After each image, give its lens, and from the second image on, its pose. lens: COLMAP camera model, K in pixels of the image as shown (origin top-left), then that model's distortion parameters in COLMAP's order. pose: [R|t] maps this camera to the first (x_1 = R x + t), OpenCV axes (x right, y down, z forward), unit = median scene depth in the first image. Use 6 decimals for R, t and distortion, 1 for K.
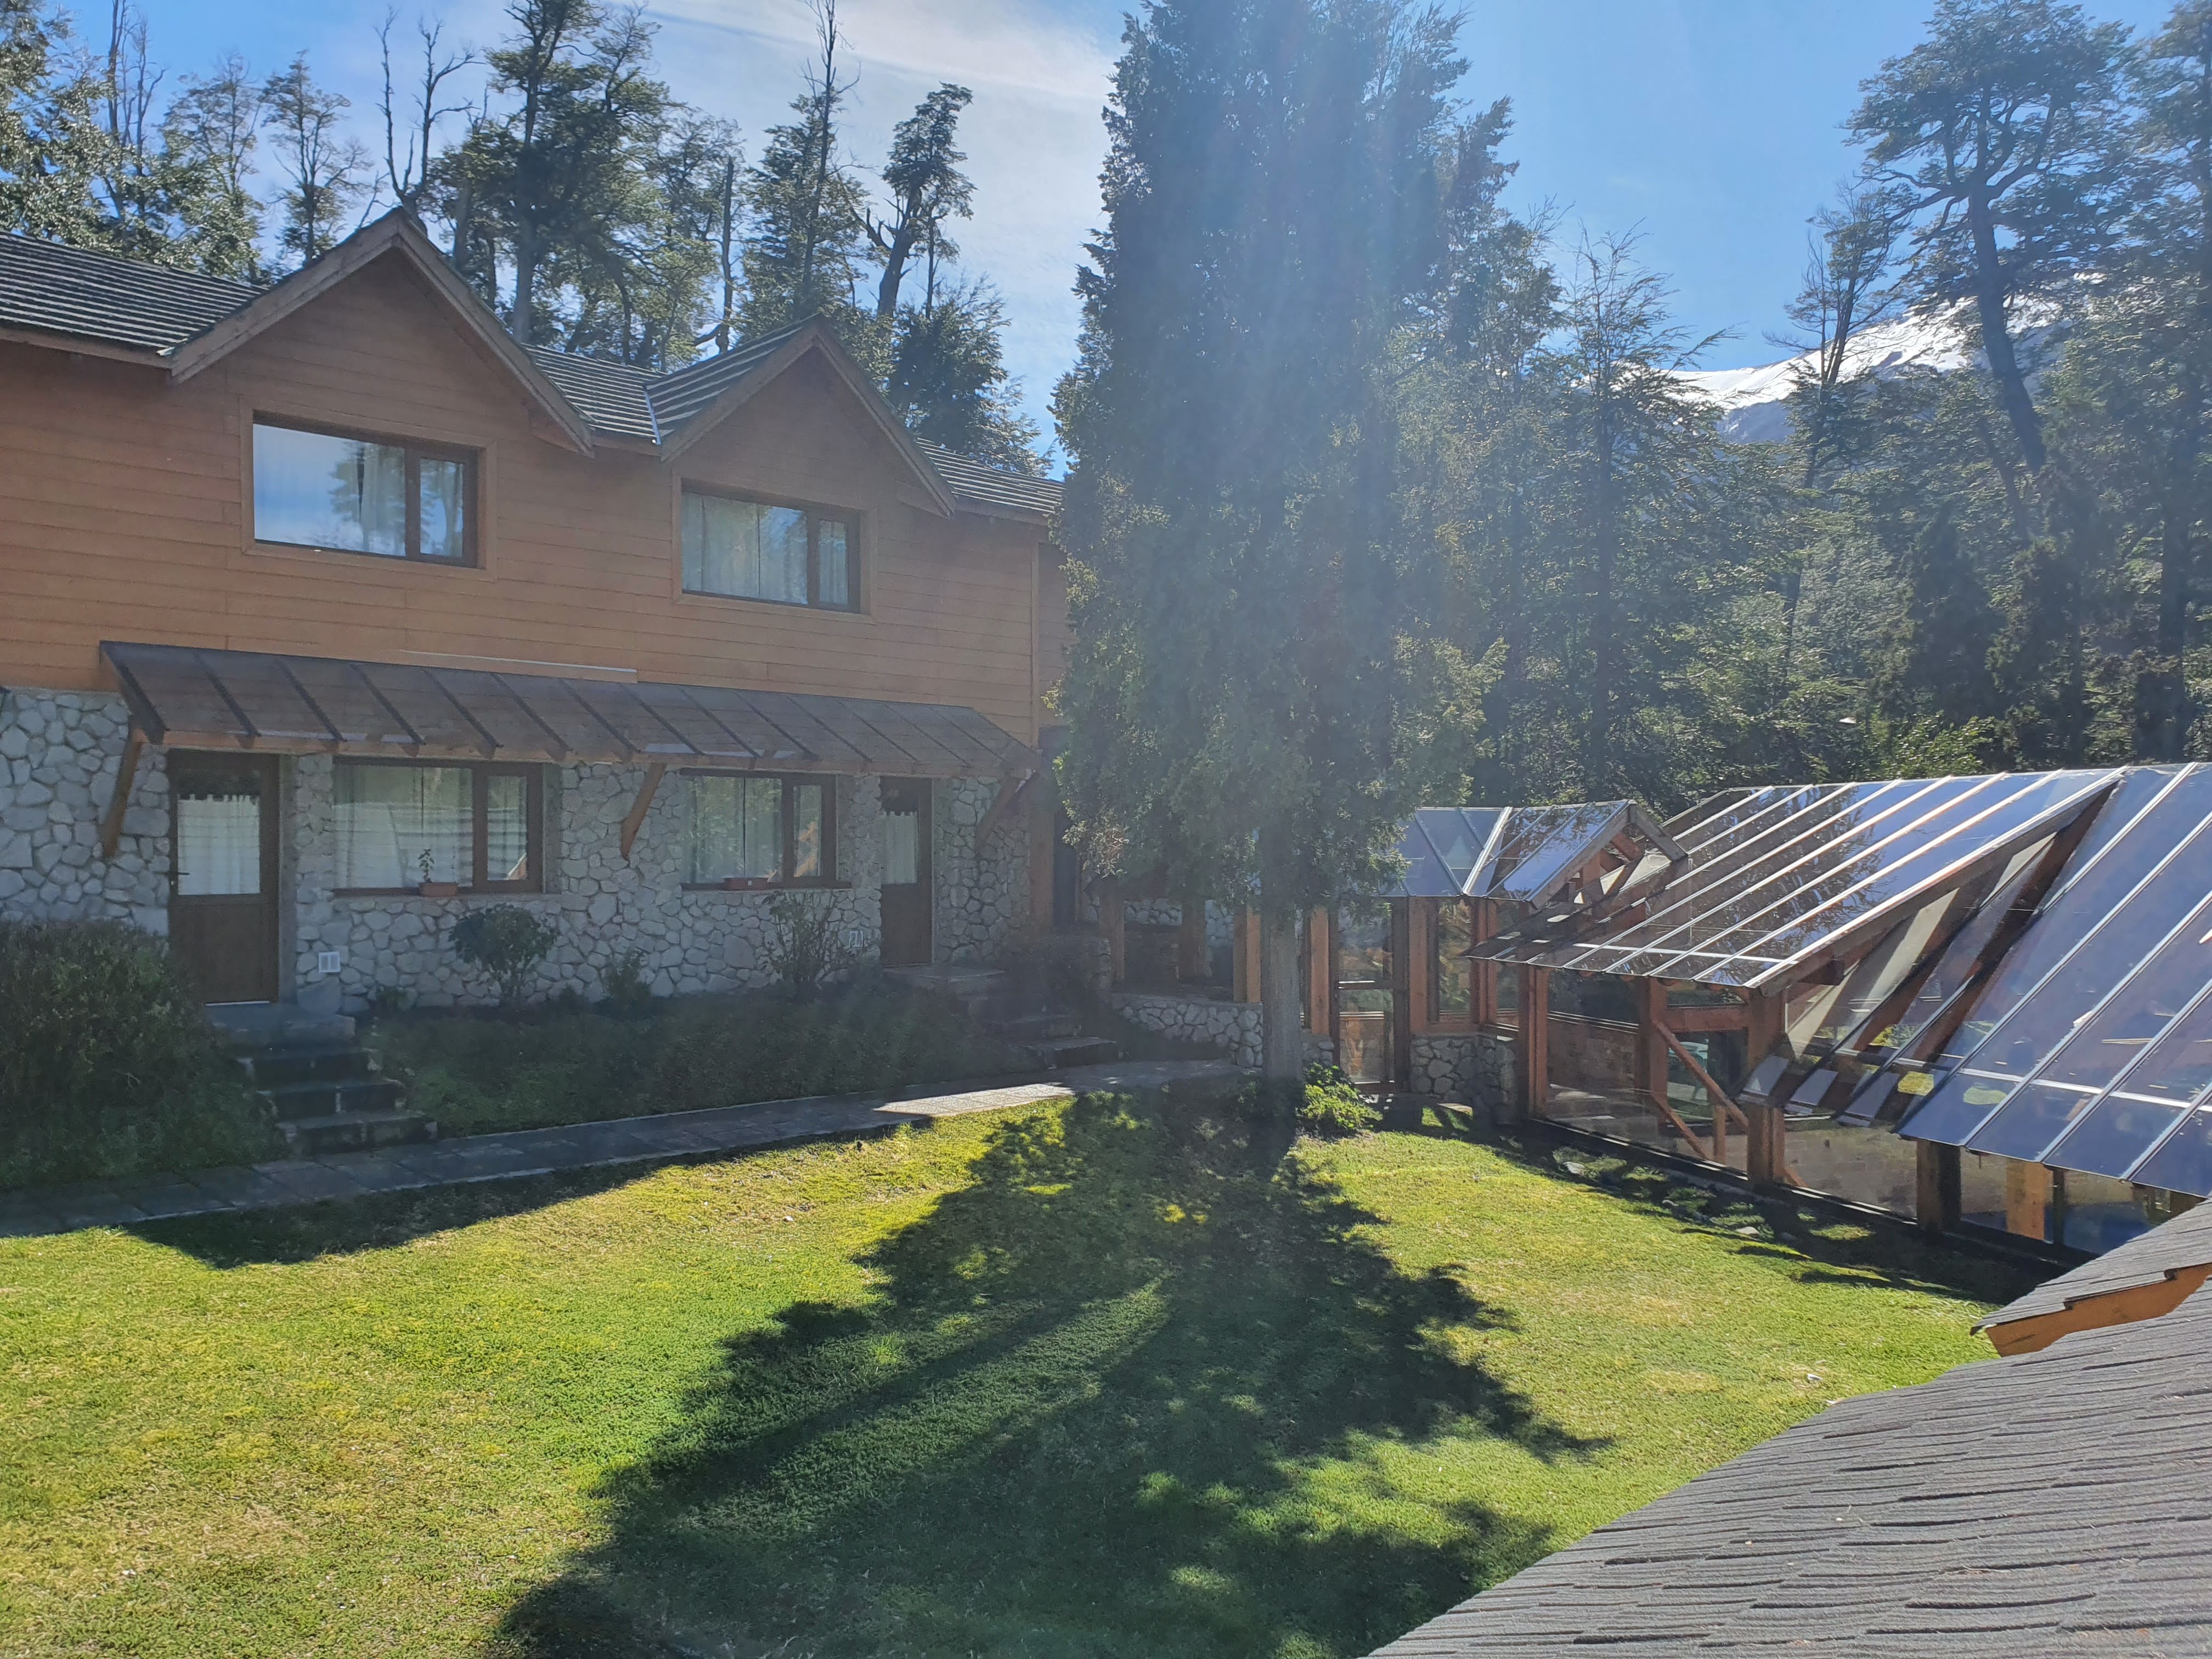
lens RADIAL K [[1717.6, 0, 1091.3], [0, 1717.6, 834.9], [0, 0, 1]] dist [0.007923, -0.001010]
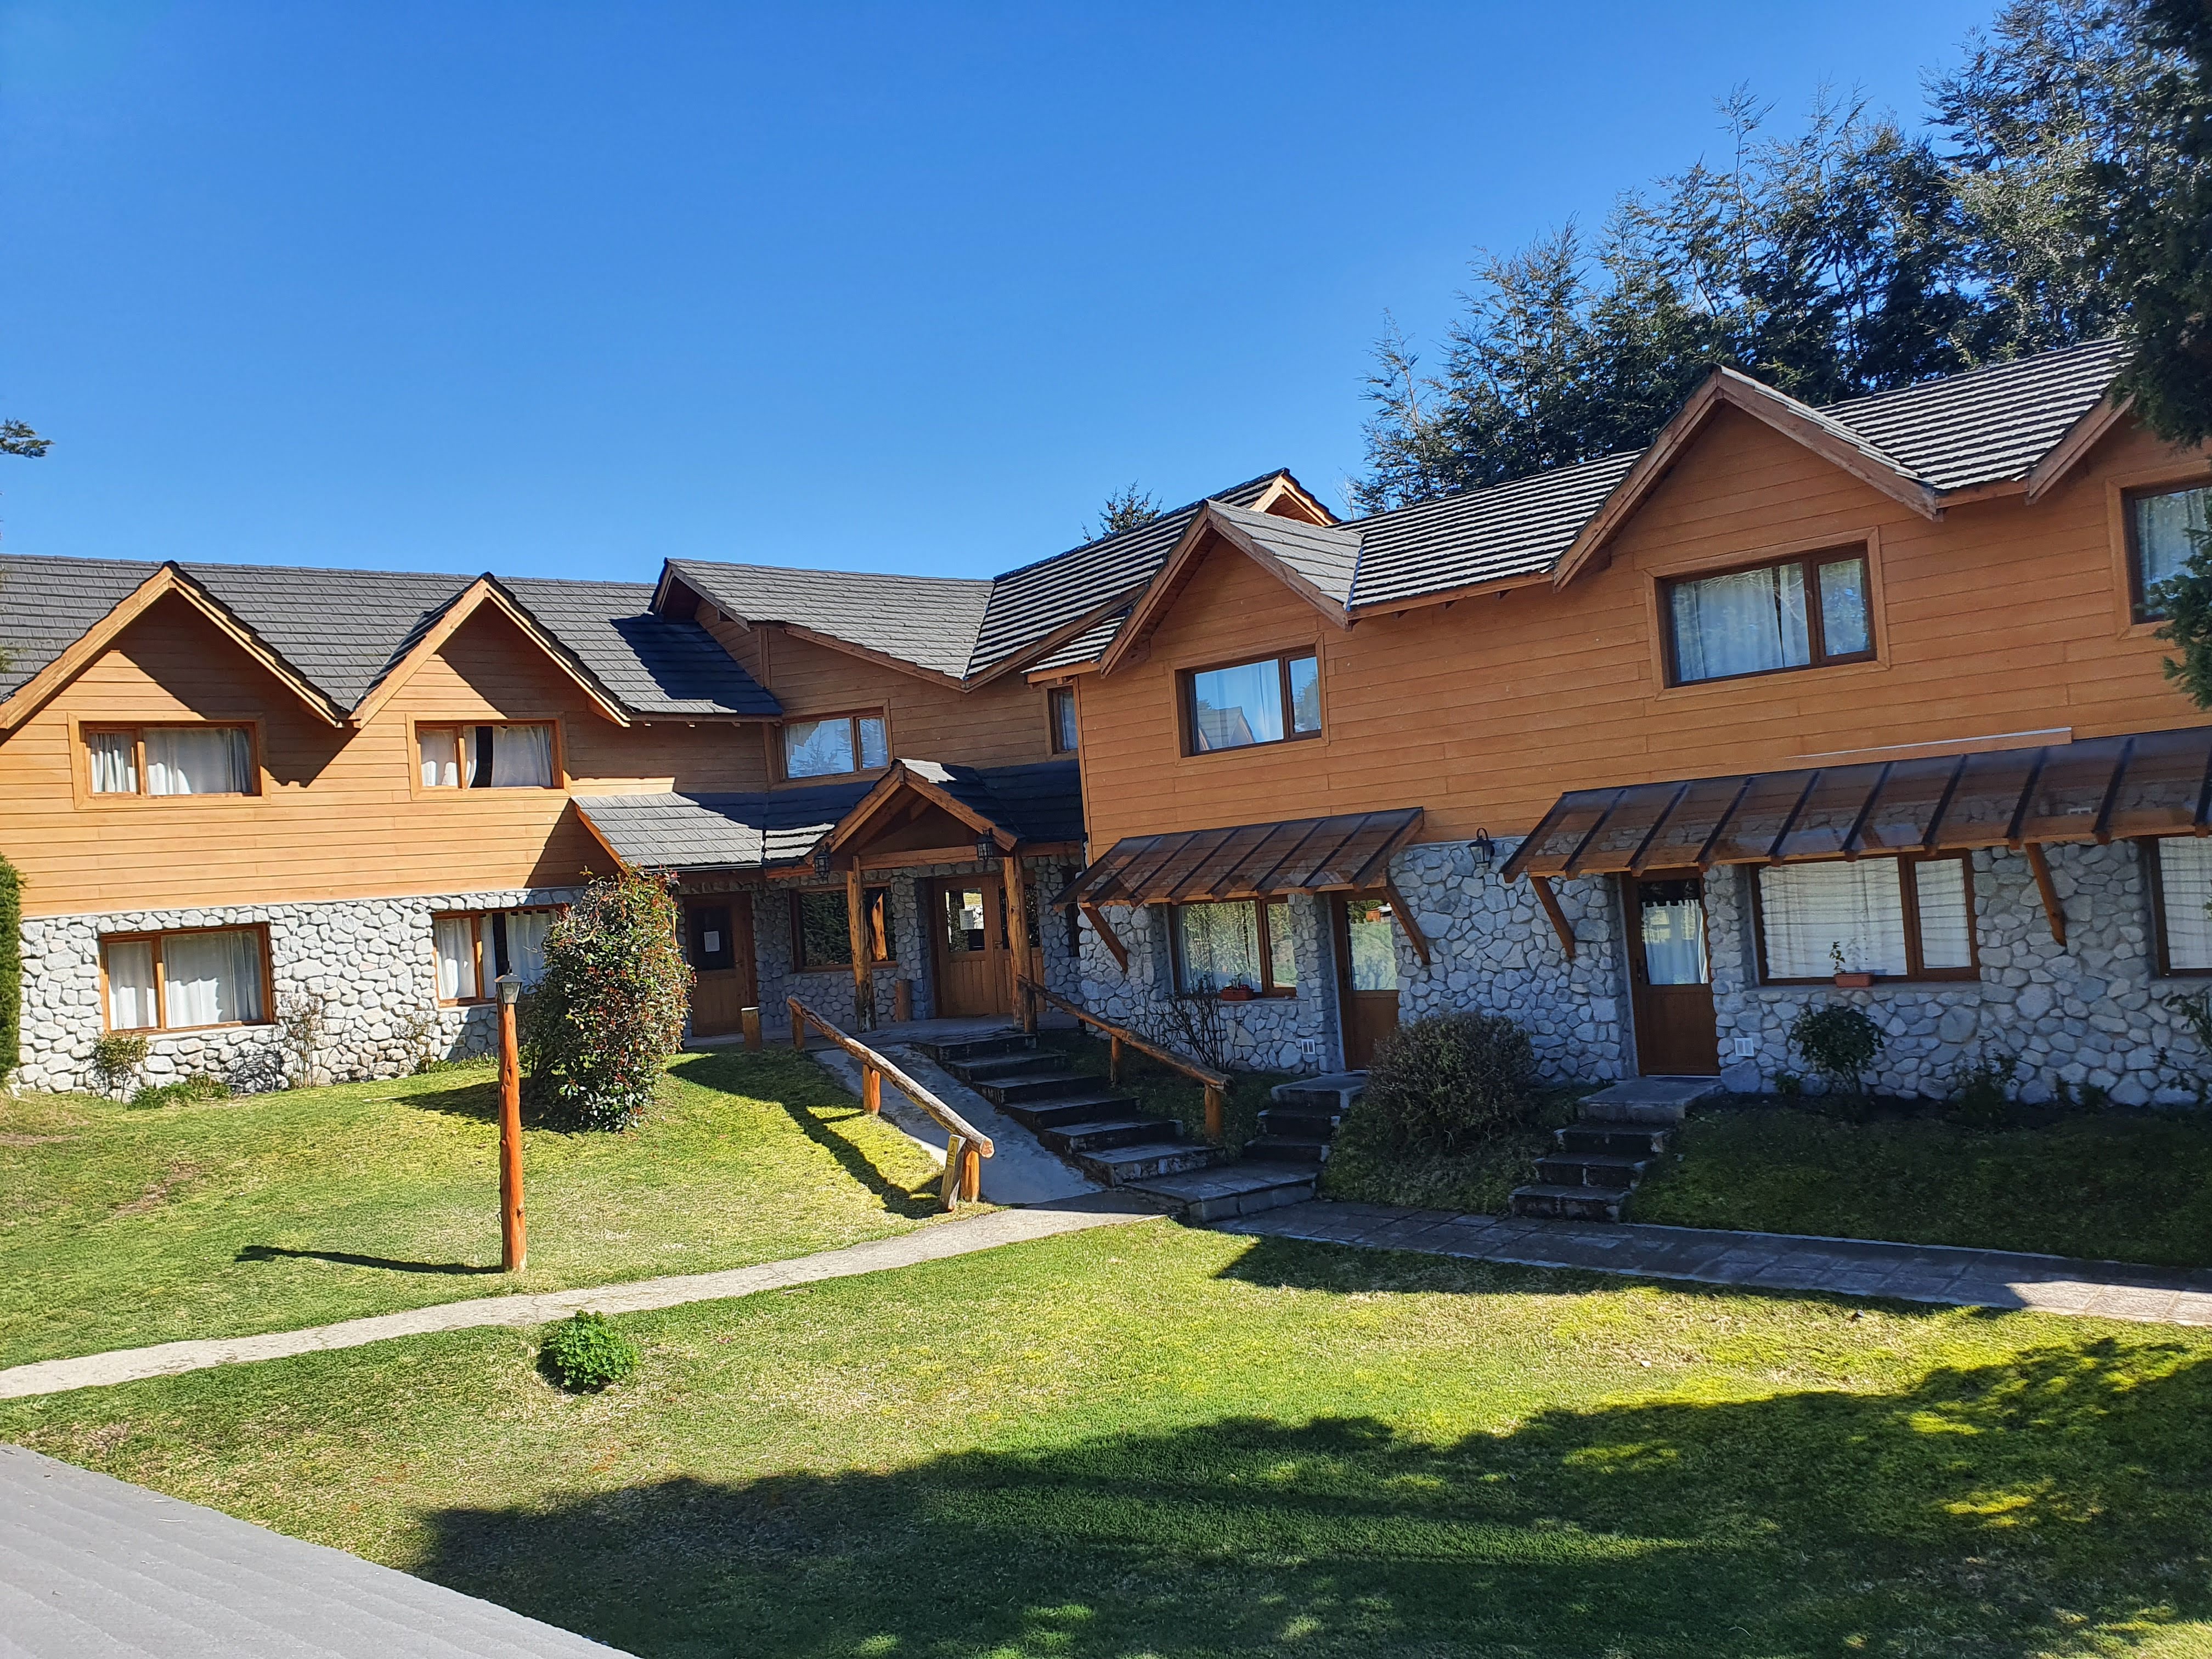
lens RADIAL K [[1717.6, 0, 1091.3], [0, 1717.6, 834.9], [0, 0, 1]] dist [0.007923, -0.001010]
pose [[0.103292, -0.043821, -0.993685, 0.570567], [0.084571, 0.995798, -0.035123, -0.054347], [0.991049, -0.080409, 0.106564, 0.423618]]
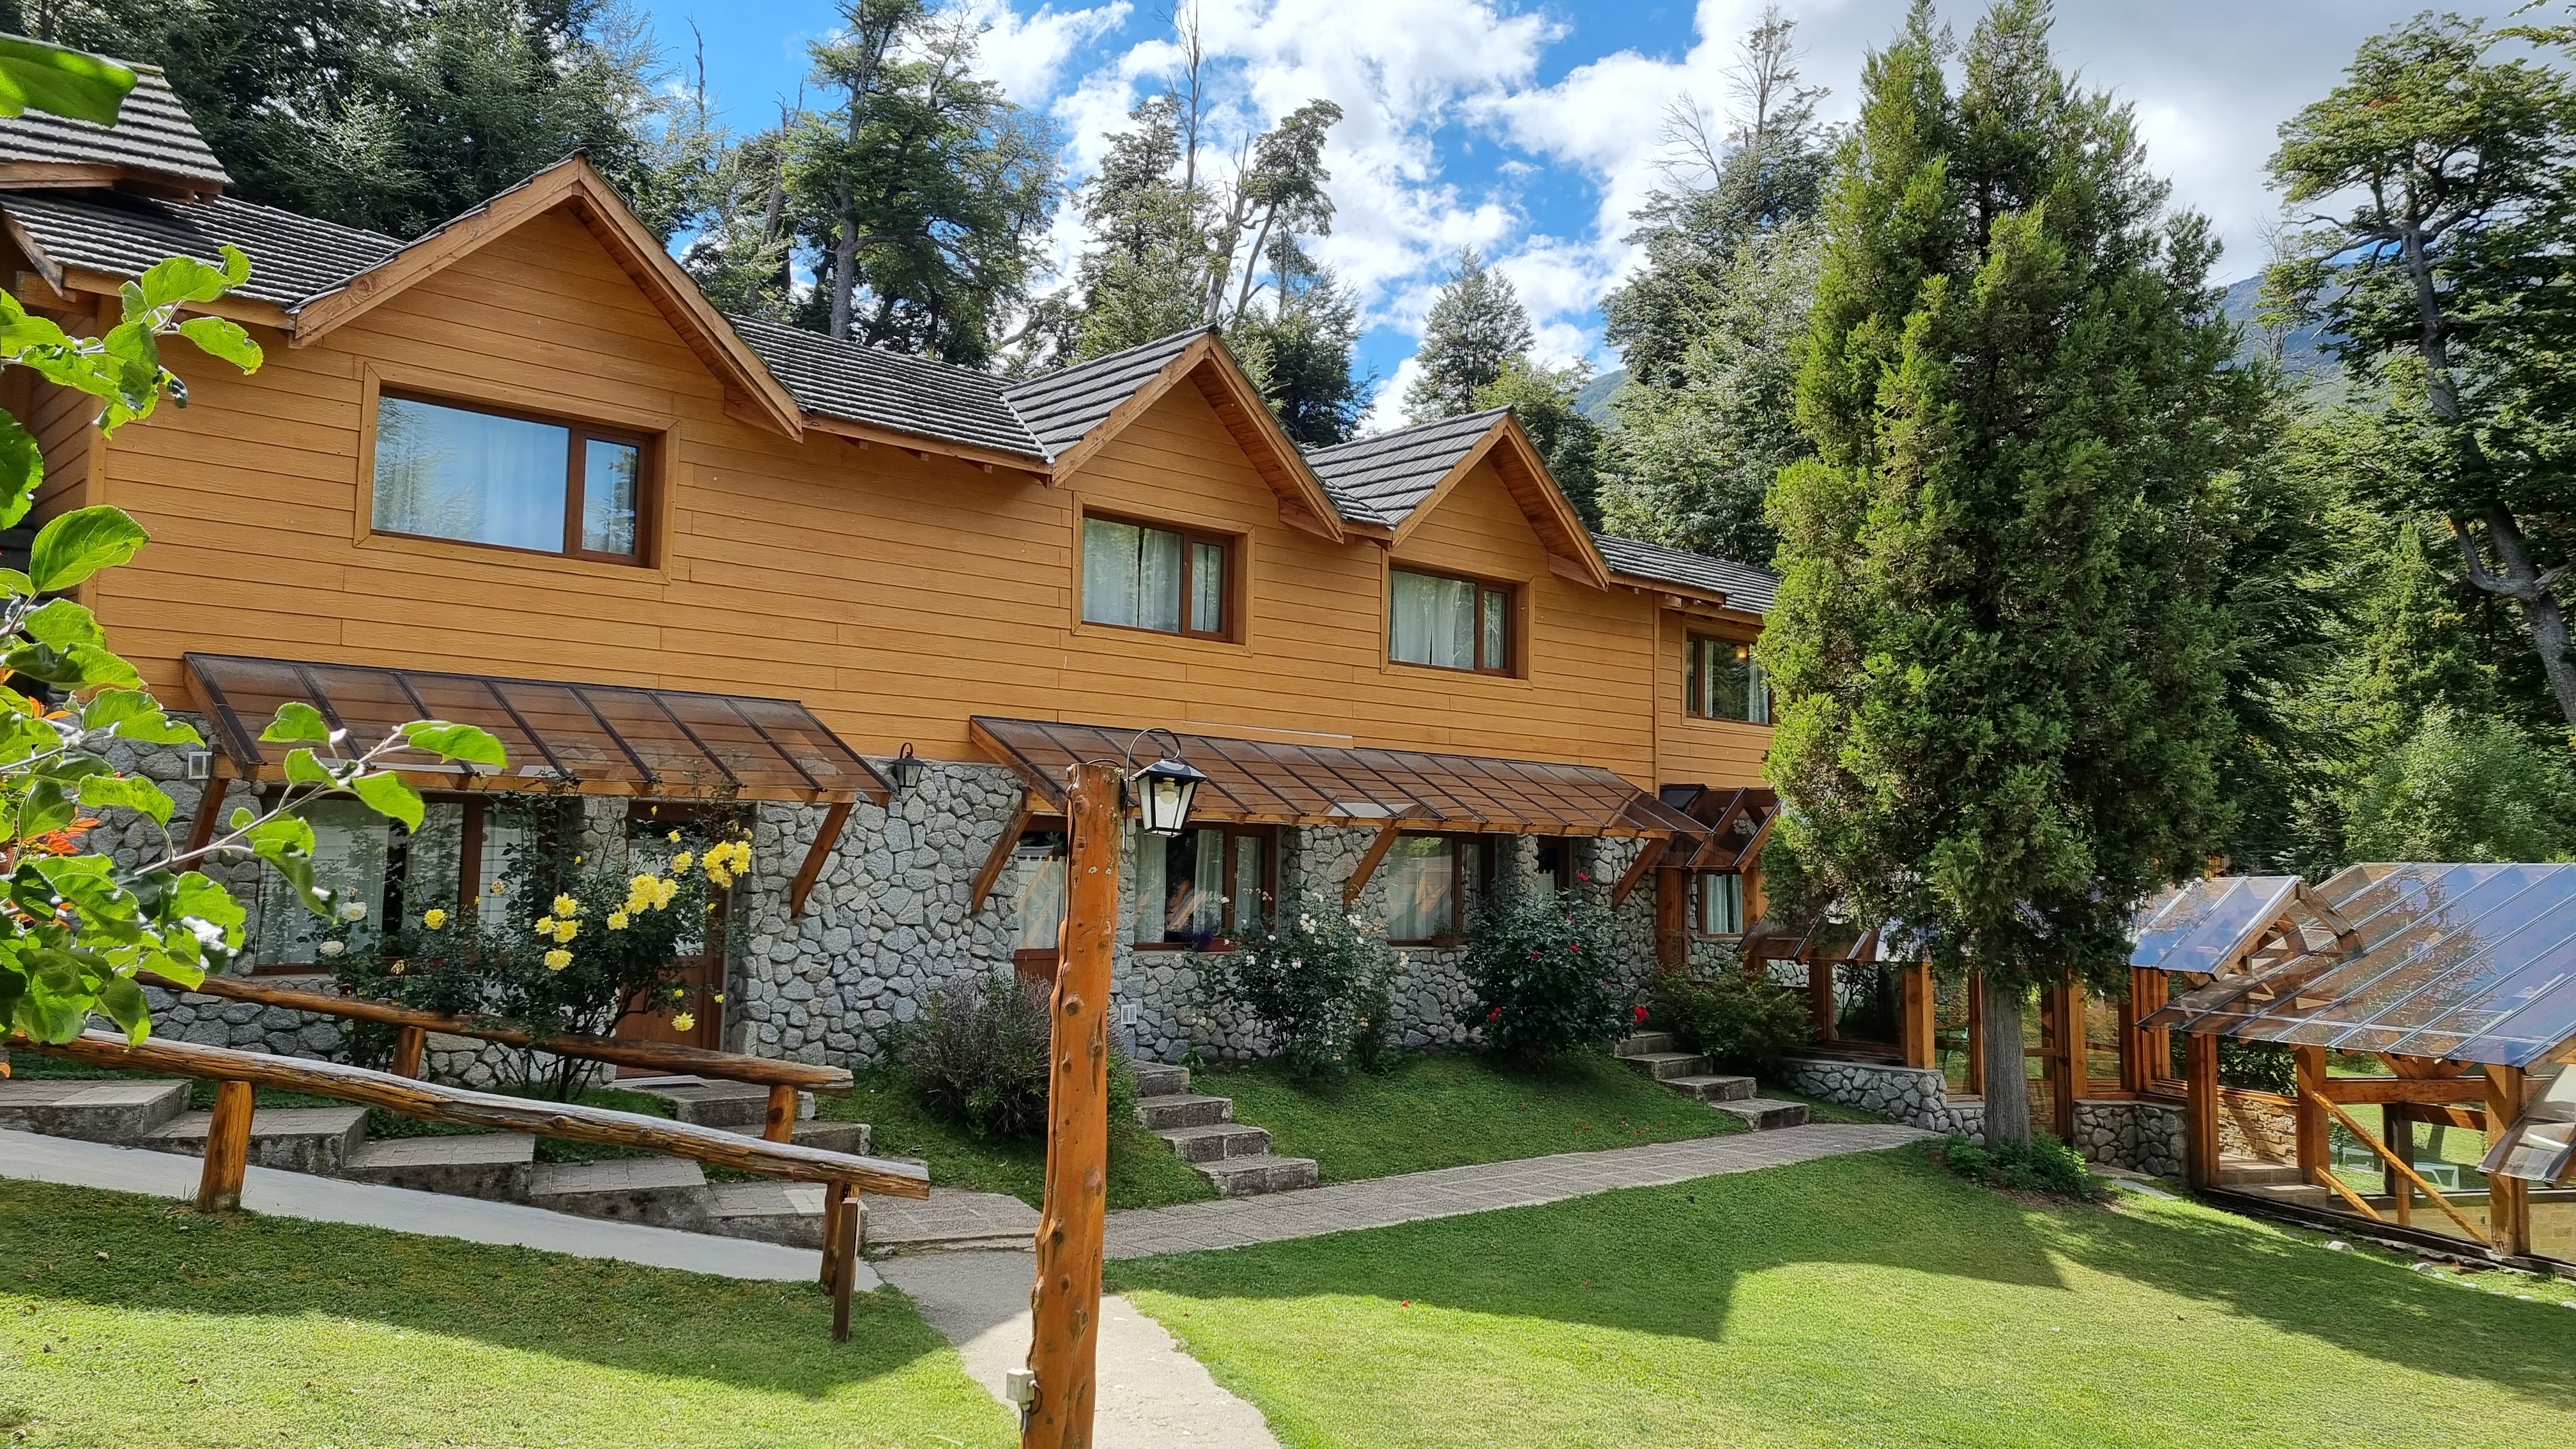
lens RADIAL K [[1904.0, 0, 1283.9], [0, 1904.0, 674.4], [0, 0, 1]] dist [0.120921, -0.260194]
pose [[0.999876, 0.014698, -0.005601, -0.308658], [-0.015176, 0.995084, -0.097867, -0.018910], [0.004135, 0.097940, 0.995184, -0.179639]]
